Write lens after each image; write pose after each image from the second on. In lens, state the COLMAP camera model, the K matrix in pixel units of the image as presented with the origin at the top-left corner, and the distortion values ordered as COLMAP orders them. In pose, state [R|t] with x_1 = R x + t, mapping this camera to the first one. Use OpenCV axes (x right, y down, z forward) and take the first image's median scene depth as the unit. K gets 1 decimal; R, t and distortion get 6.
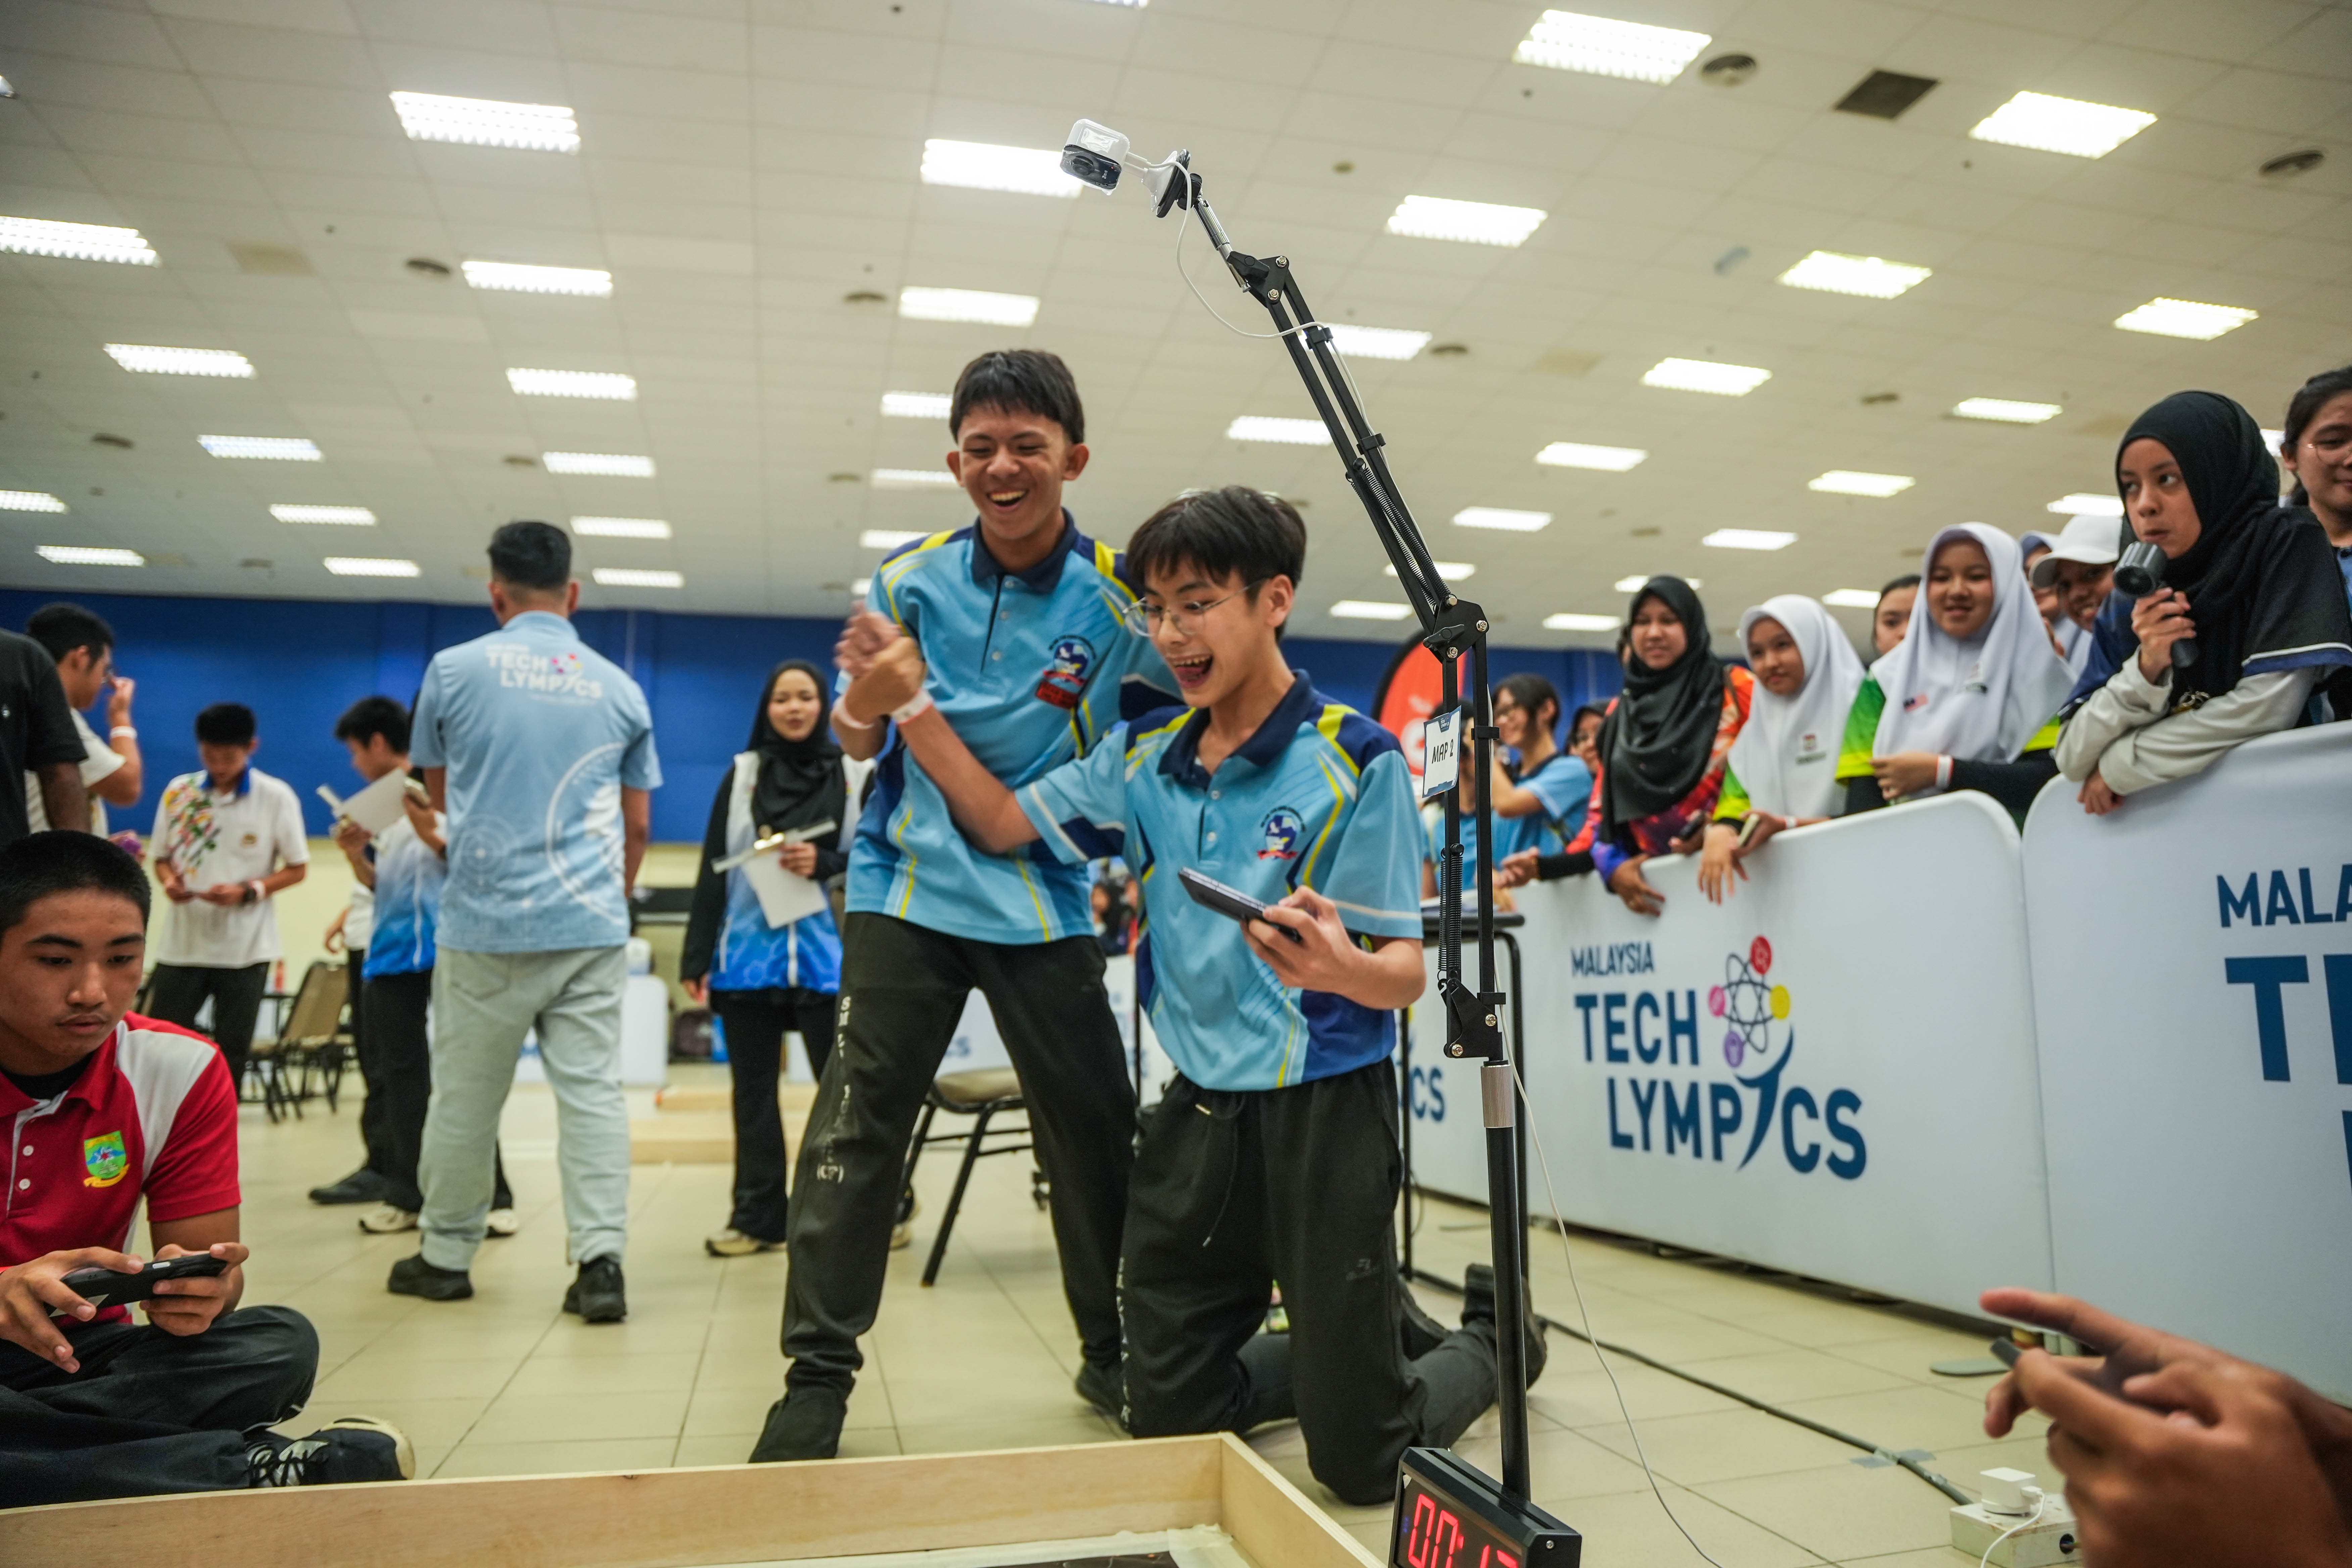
lens RADIAL K [[1613.9, 0, 1176.0], [0, 1613.9, 784.0], [0, 0, 1]] dist [-0.169981, 0.123604]
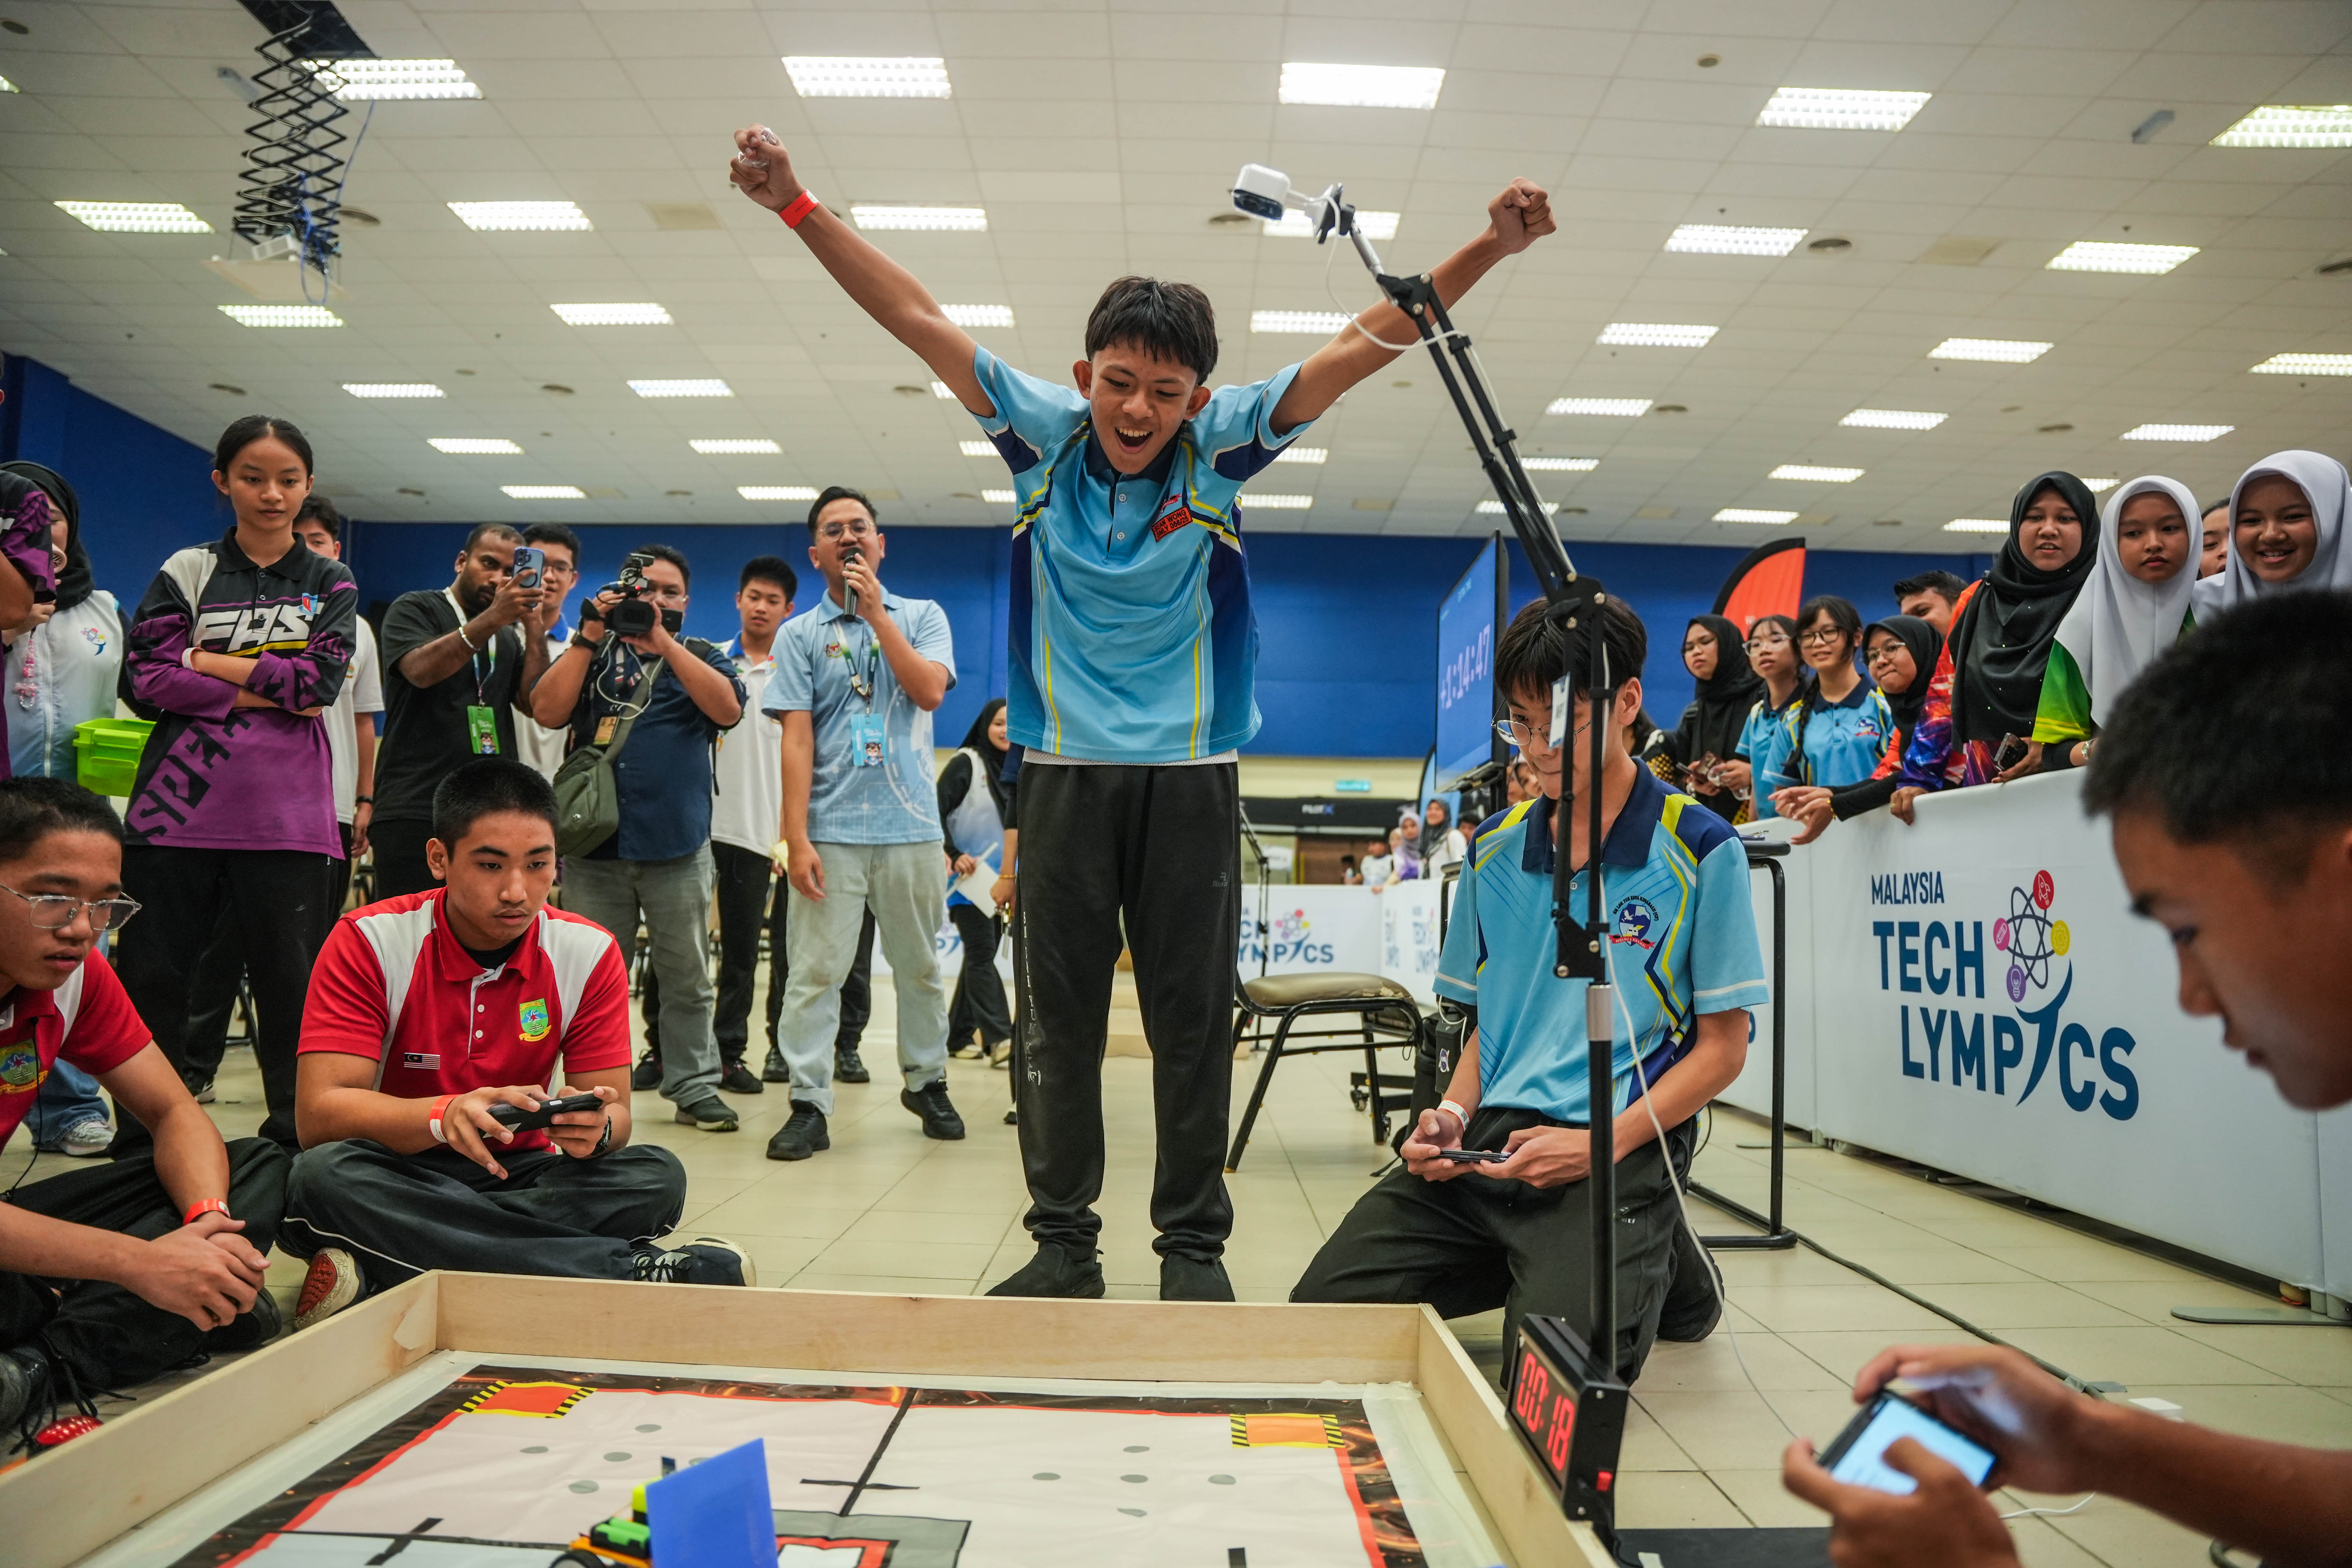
lens RADIAL K [[1623.5, 0, 1176.0], [0, 1623.5, 784.0], [0, 0, 1]] dist [-0.159524, 0.107188]
pose [[0.970419, 0.011685, -0.241145, 0.083953], [0.002214, 0.998355, 0.057288, -0.016245], [0.241418, -0.056128, 0.968797, -0.082935]]
